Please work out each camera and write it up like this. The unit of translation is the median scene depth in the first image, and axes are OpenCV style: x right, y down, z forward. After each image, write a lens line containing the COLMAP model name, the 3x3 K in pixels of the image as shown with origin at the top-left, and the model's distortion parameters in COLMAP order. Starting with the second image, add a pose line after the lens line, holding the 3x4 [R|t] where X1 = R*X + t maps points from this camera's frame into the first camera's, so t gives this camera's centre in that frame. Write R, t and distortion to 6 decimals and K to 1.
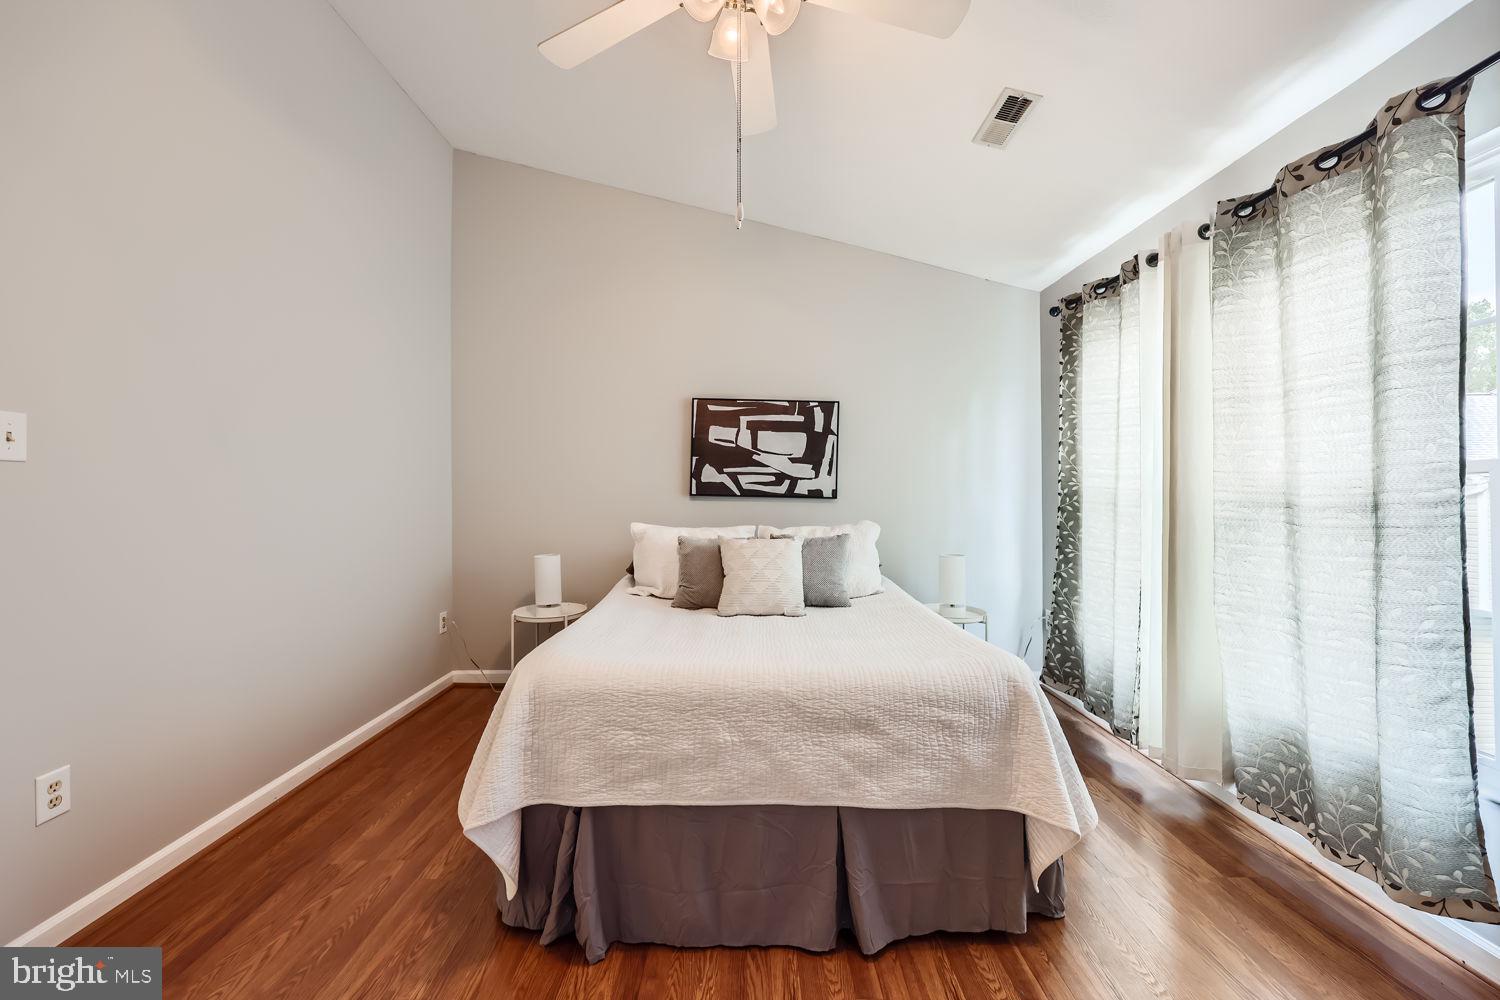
lens RADIAL K [[606.6, 0, 752.7], [0, 606.6, 490.8], [0, 0, 1]] dist [0.003745, -0.001682]
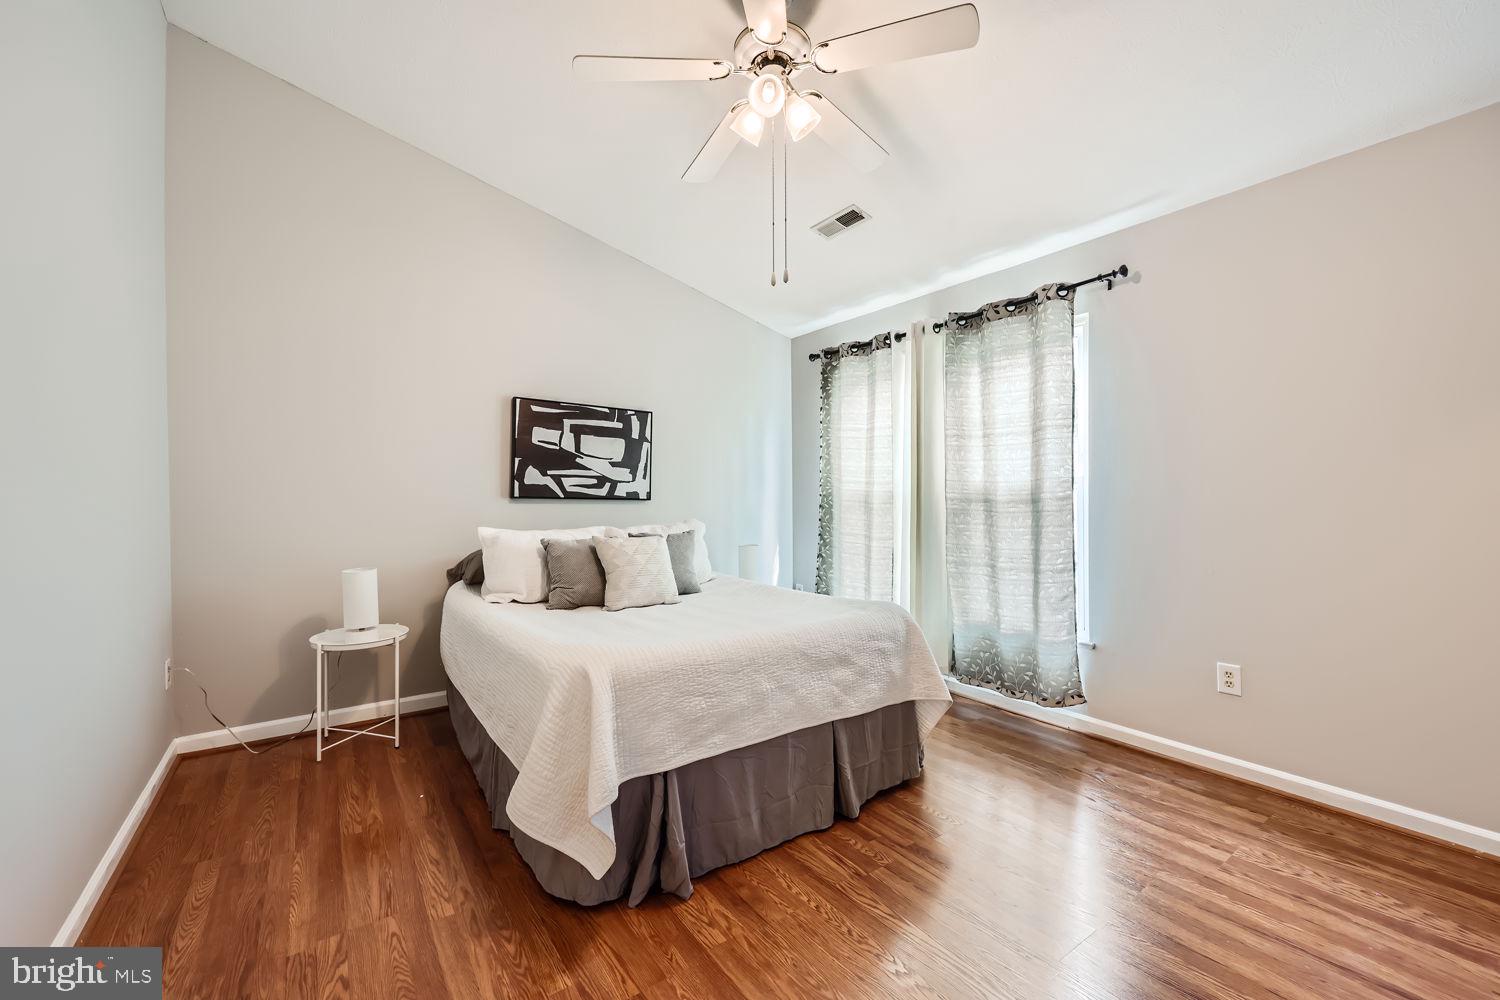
lens RADIAL K [[606.6, 0, 759.5], [0, 606.6, 500.9], [0, 0, 1]] dist [0.003745, -0.001682]
pose [[0.810029, -0.008555, 0.586327, -0.650936], [0.001712, 0.999924, 0.012223, 0.002244], [-0.586387, -0.008897, 0.809982, -0.011827]]
